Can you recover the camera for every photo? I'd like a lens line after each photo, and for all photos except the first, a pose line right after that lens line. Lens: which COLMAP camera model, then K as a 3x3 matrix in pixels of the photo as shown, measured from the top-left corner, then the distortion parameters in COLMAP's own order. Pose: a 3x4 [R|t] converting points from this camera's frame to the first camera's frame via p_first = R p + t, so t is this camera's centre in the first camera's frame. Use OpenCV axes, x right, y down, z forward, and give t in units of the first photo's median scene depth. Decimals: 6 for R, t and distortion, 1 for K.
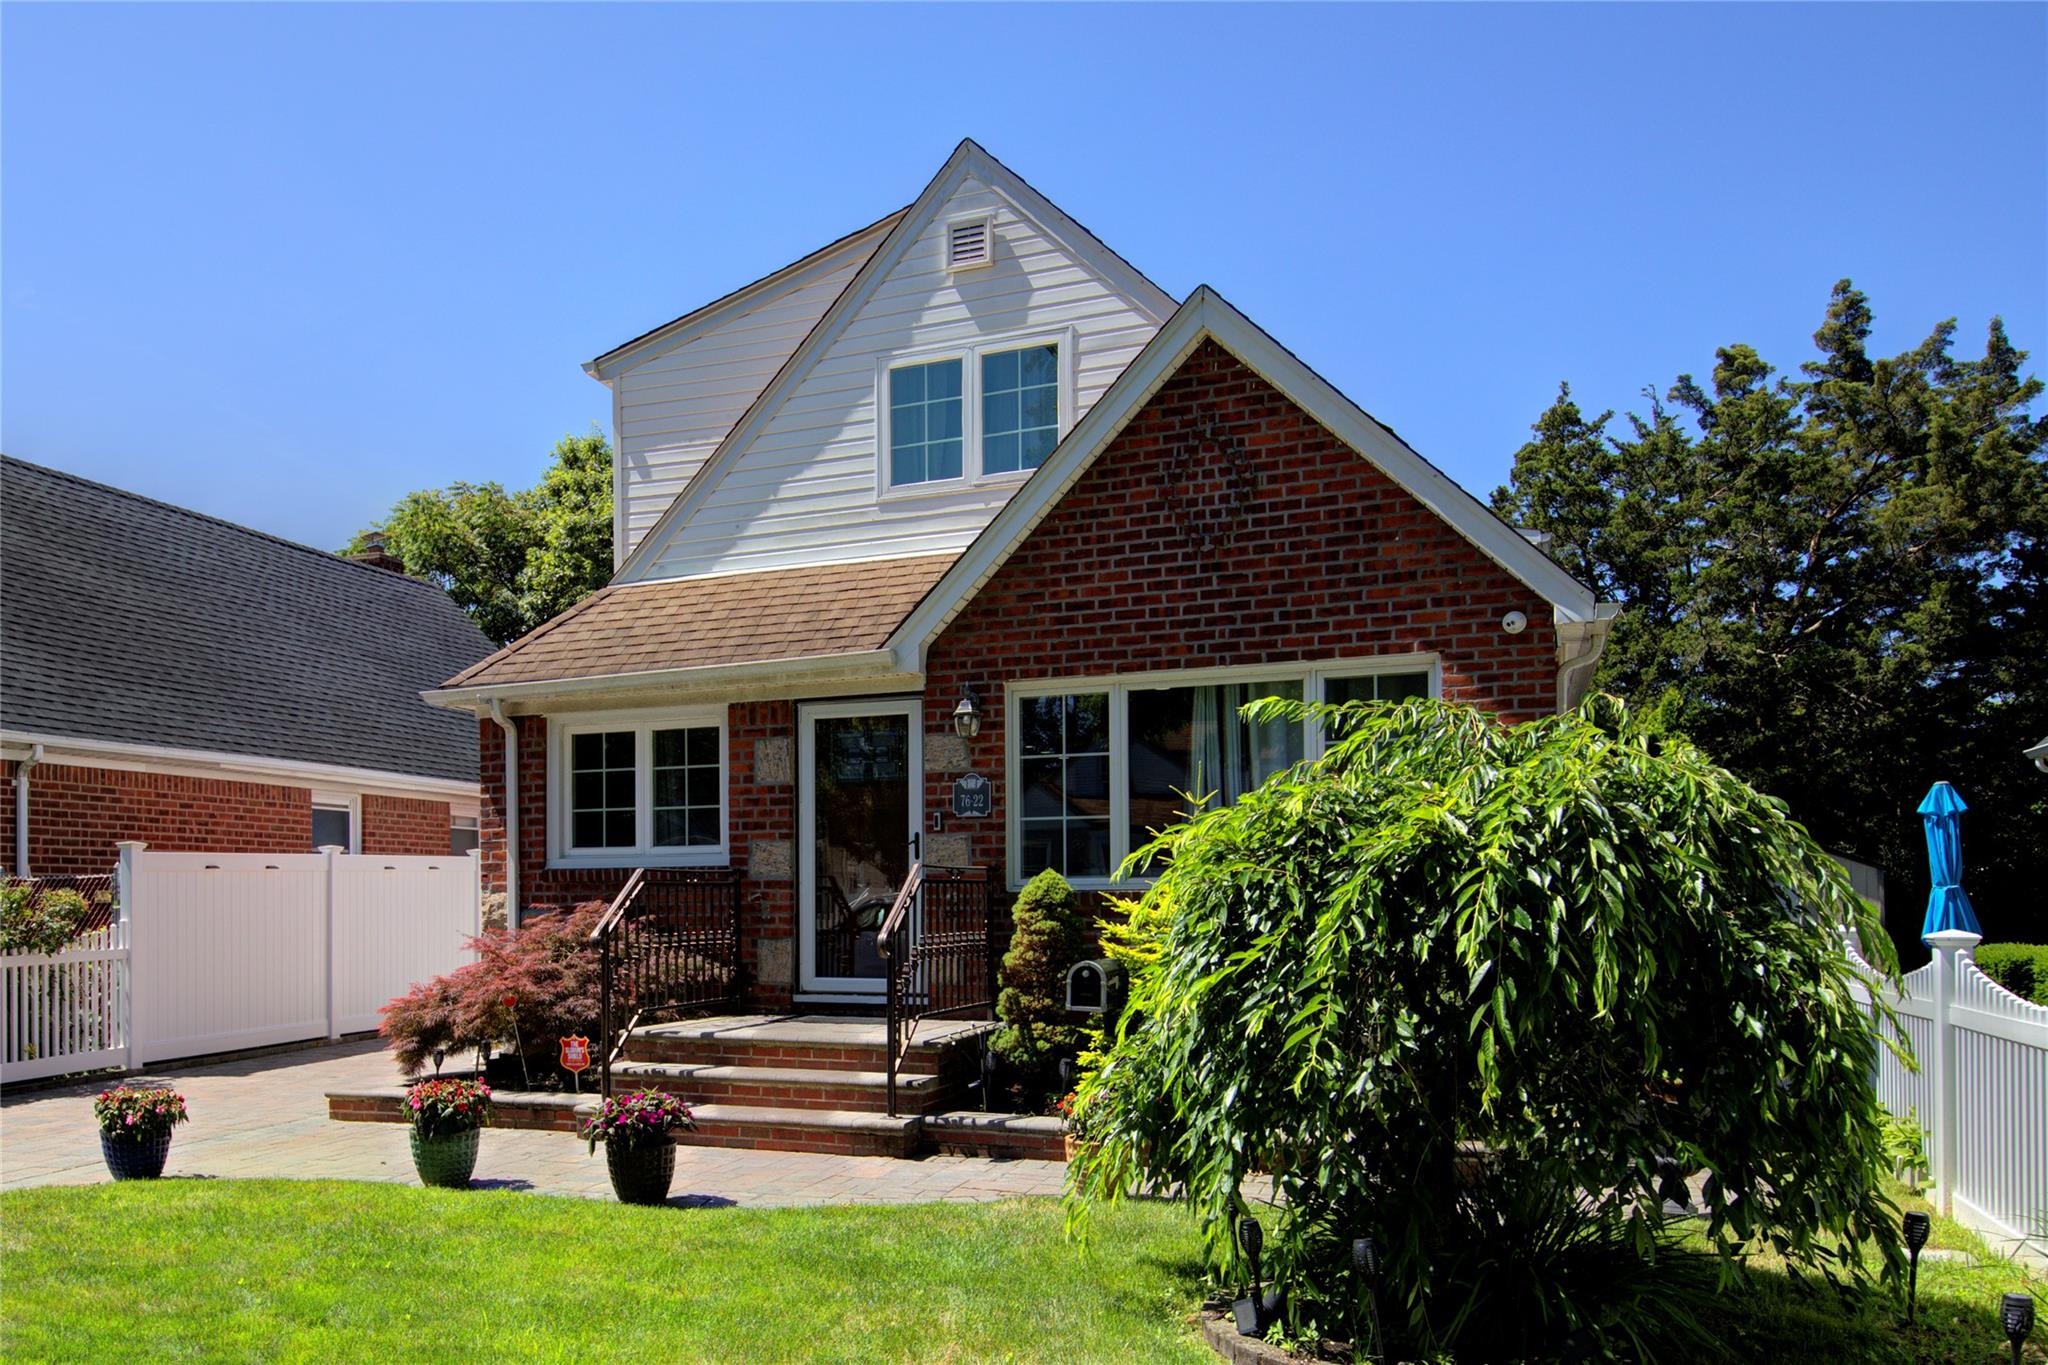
lens RADIAL K [[1174.1, 0, 960.4], [0, 1174.1, 677.7], [0, 0, 1]] dist [0.007669, -0.001926]
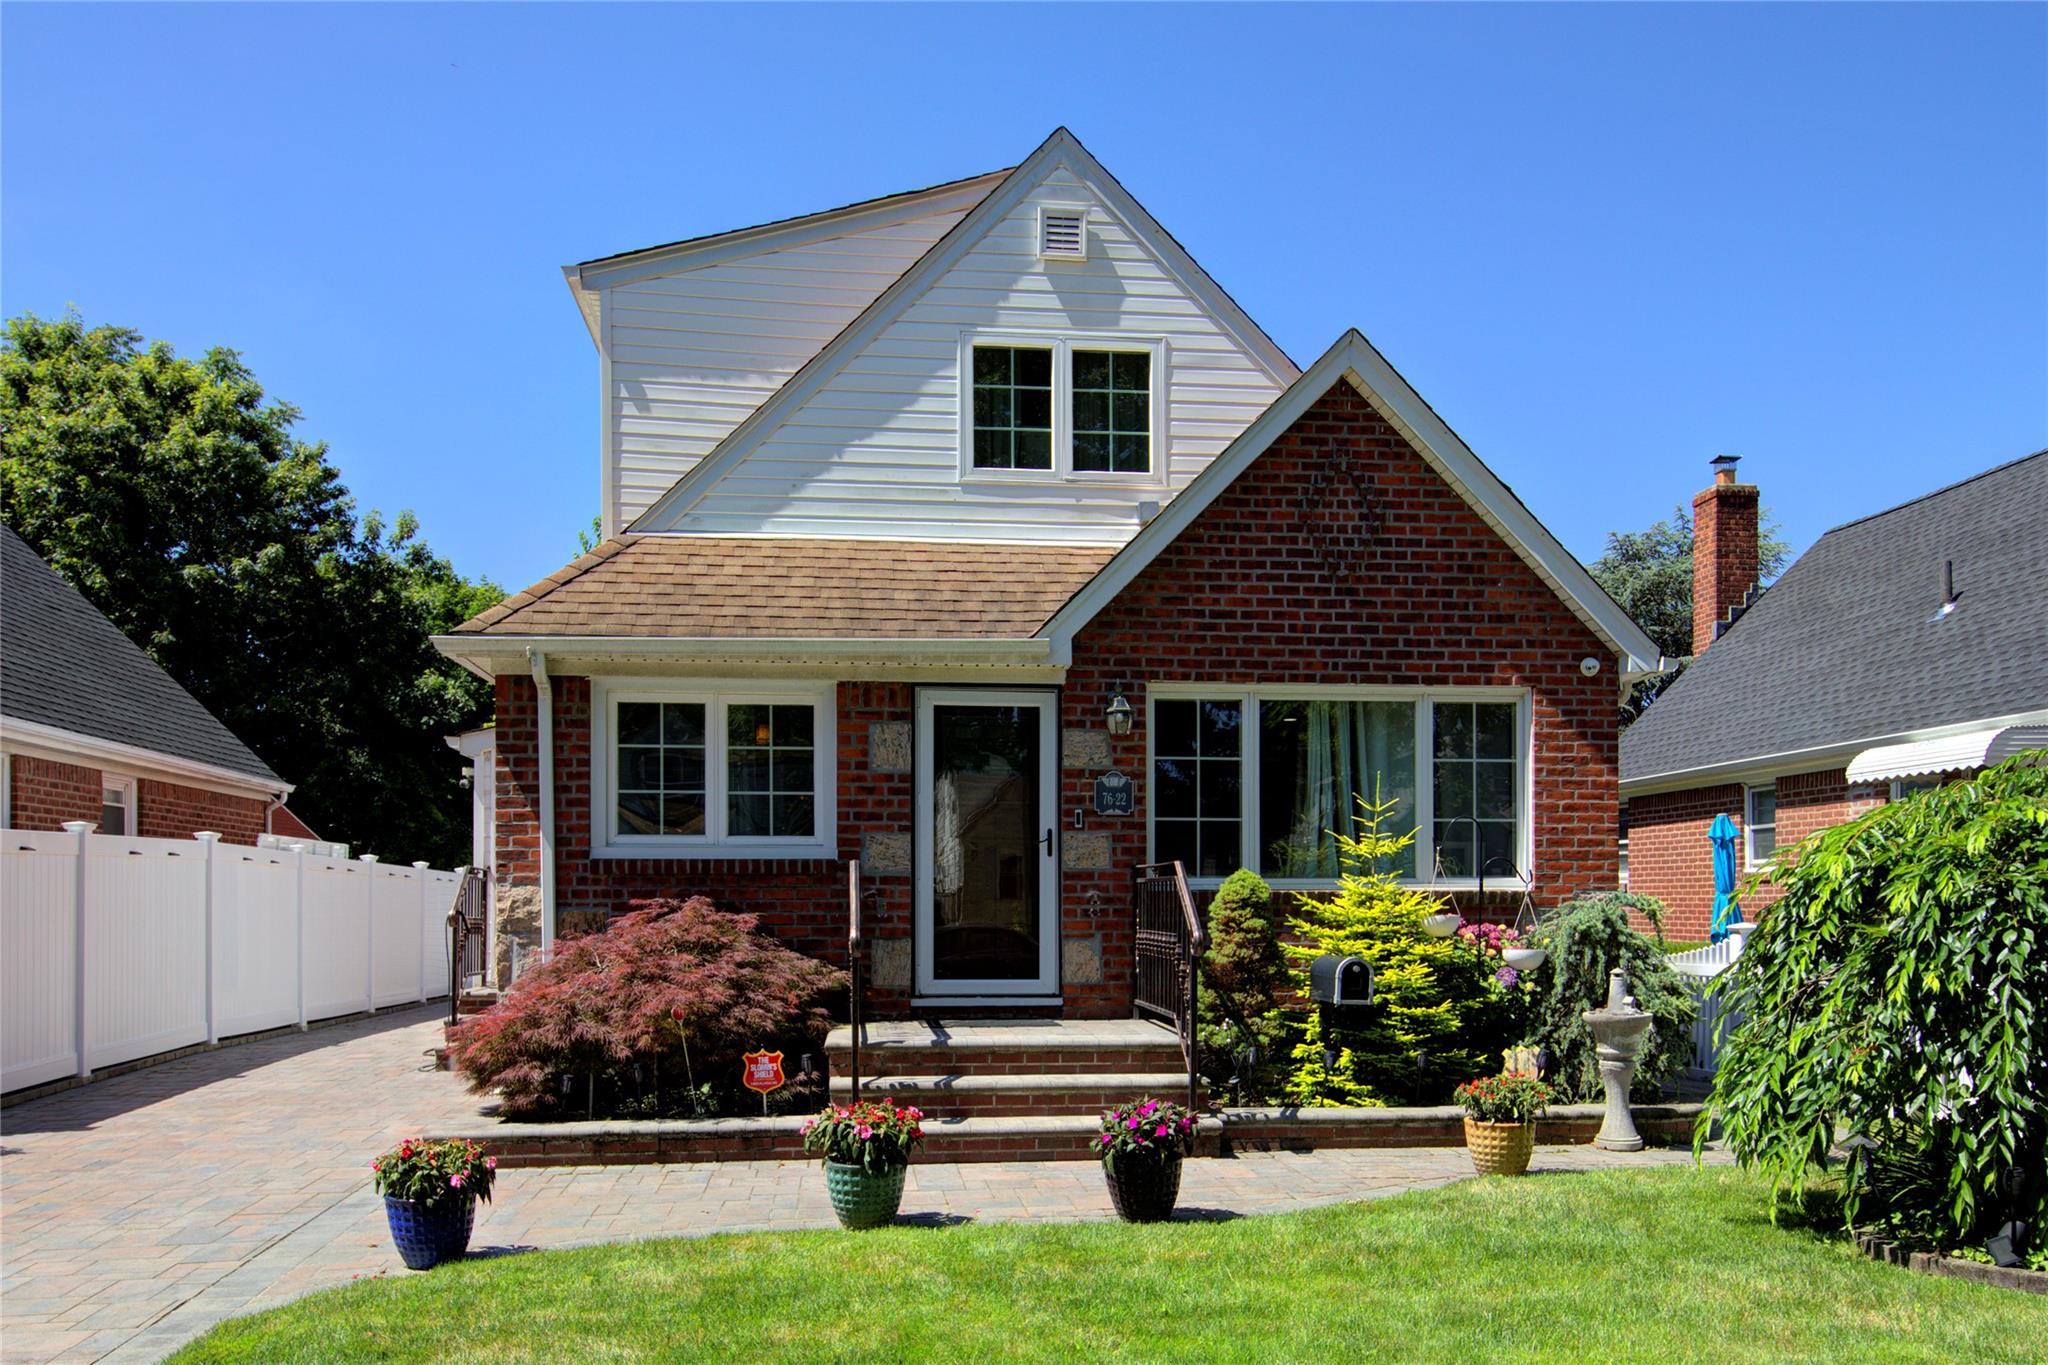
lens RADIAL K [[1174.1, 0, 1021.4], [0, 1174.1, 687.4], [0, 0, 1]] dist [0.007669, -0.001926]
pose [[0.919625, 0.076281, 0.385319, -0.444661], [-0.078580, 0.996860, -0.009804, 0.026243], [-0.384857, -0.021263, 0.922731, 0.113056]]
